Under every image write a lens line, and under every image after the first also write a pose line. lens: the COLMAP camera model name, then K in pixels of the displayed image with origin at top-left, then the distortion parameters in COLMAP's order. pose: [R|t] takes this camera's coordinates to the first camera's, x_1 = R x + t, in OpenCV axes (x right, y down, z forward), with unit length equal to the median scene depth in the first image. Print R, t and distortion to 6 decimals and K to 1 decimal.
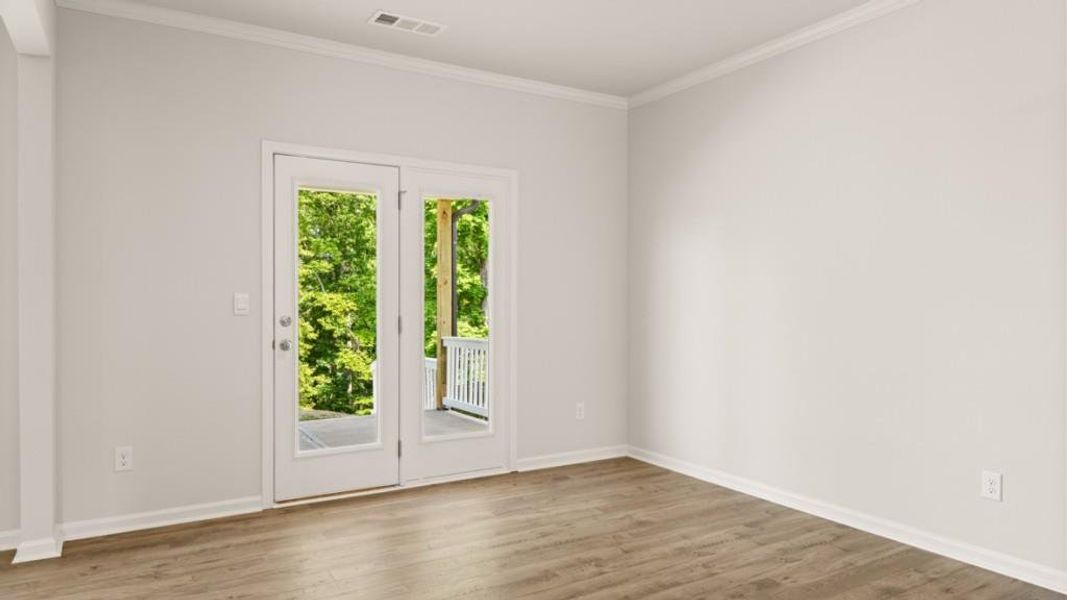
lens RADIAL K [[679.4, 0, 533.5], [0, 679.4, 300.0], [0, 0, 1]] dist [0.000516, 0.000069]
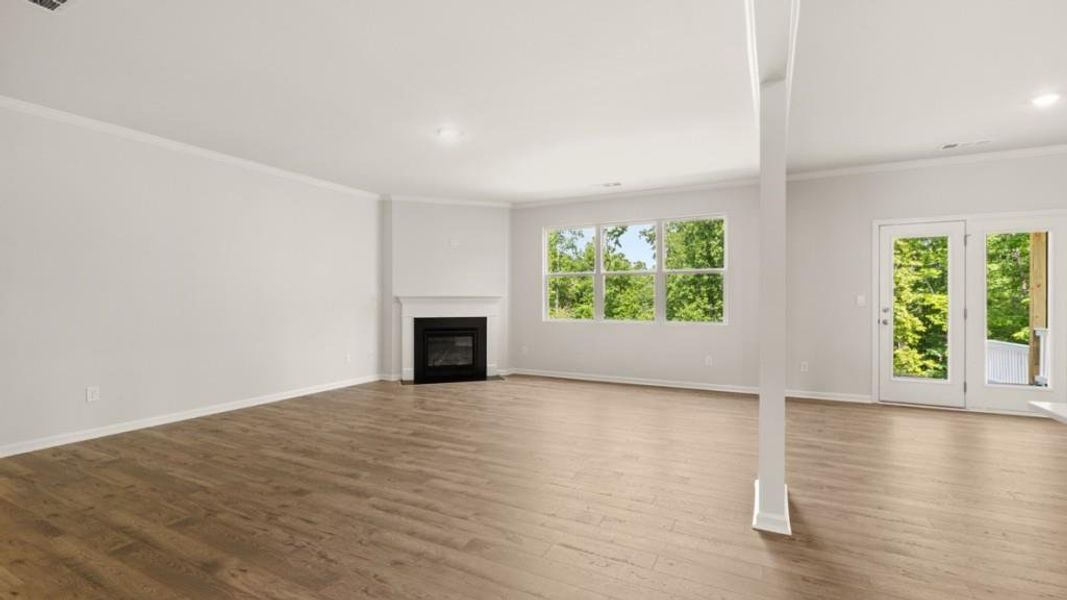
lens RADIAL K [[466.2, 0, 533.5], [0, 466.2, 300.0], [0, 0, 1]] dist [0.000519, 0.000093]
pose [[0.528656, 0.000602, -0.848836, 0.113533], [-0.001107, 0.999999, 0.000019, 0.001642], [0.848835, 0.000930, 0.528657, -0.272245]]
